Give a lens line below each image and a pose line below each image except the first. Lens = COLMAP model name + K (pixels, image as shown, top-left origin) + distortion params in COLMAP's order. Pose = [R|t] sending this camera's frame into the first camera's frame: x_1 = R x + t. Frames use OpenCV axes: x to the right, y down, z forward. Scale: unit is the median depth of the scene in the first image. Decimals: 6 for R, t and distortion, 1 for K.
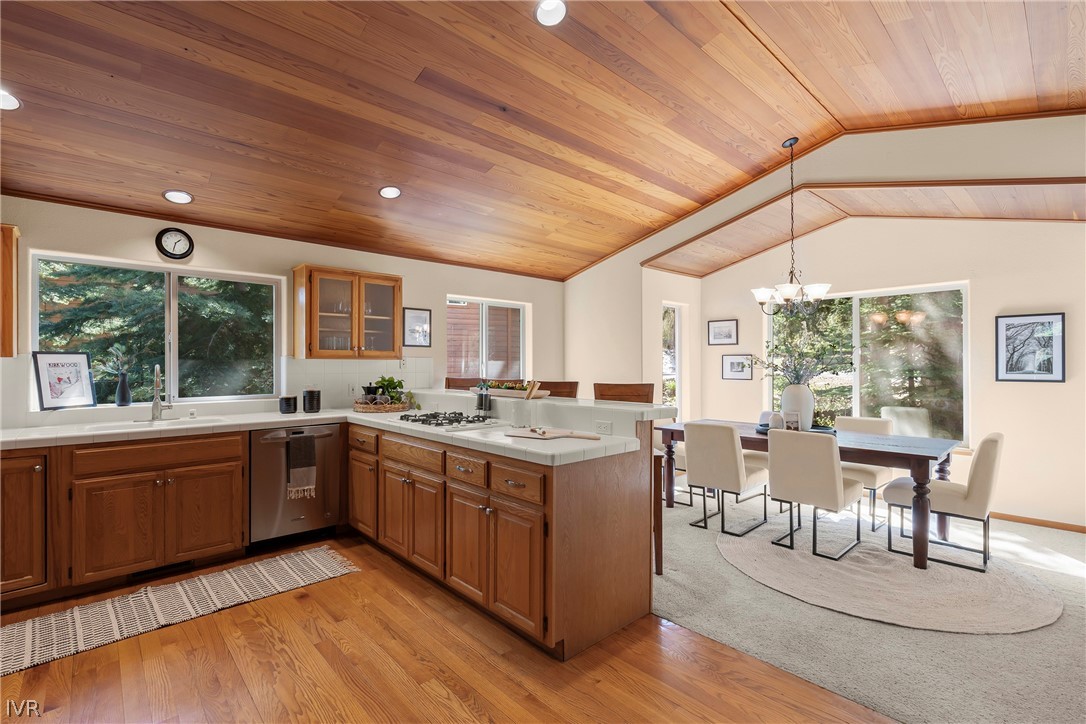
lens RADIAL K [[513.5, 0, 550.4], [0, 513.5, 359.2], [0, 0, 1]] dist [-0.000546, -0.000524]
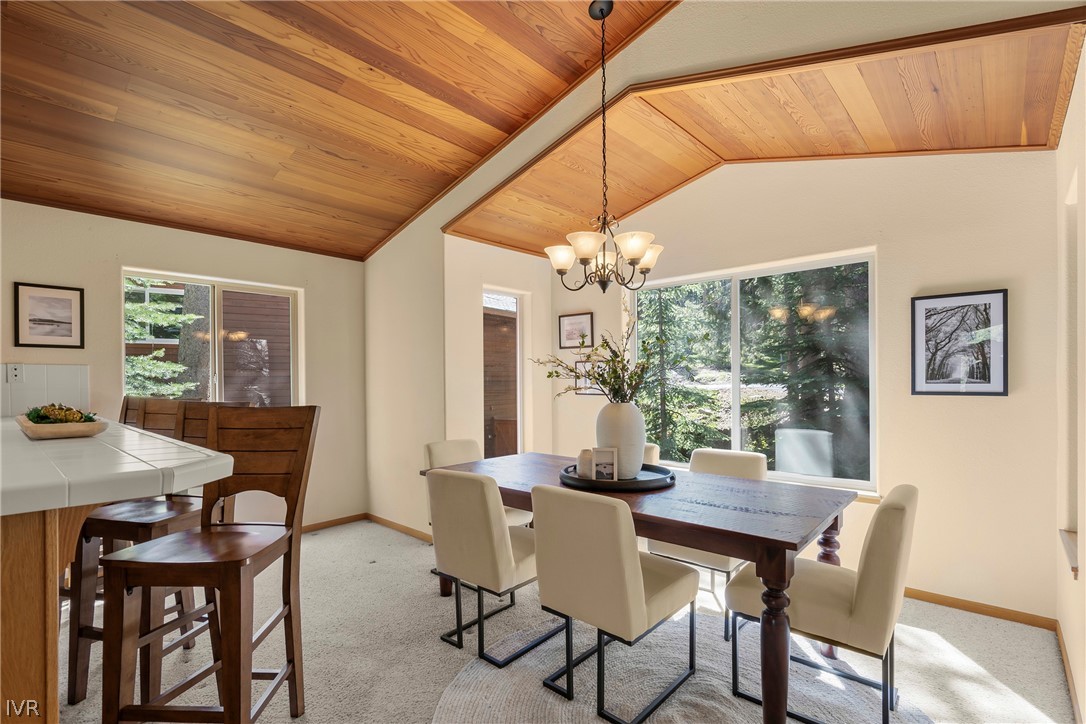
lens RADIAL K [[513.5, 0, 567.5], [0, 513.5, 378.1], [0, 0, 1]] dist [-0.000546, -0.000524]
pose [[0.994445, -0.006995, 0.105026, 0.390947], [0.006248, 0.999953, 0.007437, 0.016113], [-0.105073, -0.006740, 0.994442, 0.424811]]
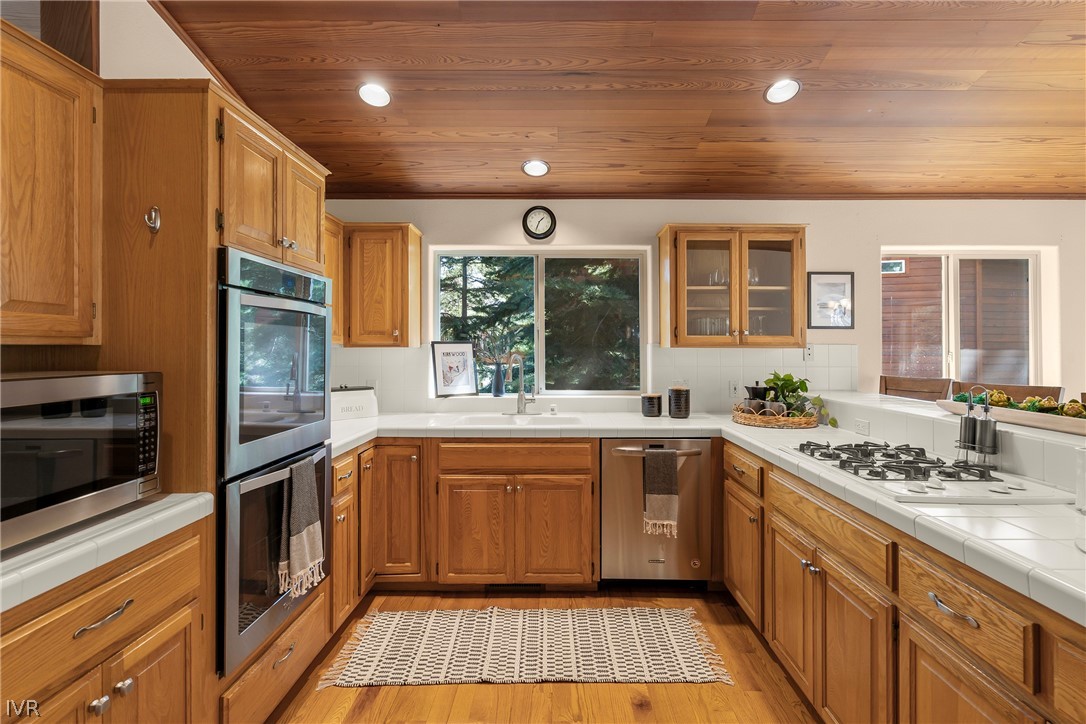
lens RADIAL K [[513.5, 0, 545.6], [0, 513.5, 343.1], [0, 0, 1]] dist [-0.000546, -0.000524]
pose [[0.722637, -0.005956, -0.691202, -0.085172], [0.005008, 0.999982, -0.003381, -0.006153], [0.691210, -0.001018, 0.722653, 0.335529]]
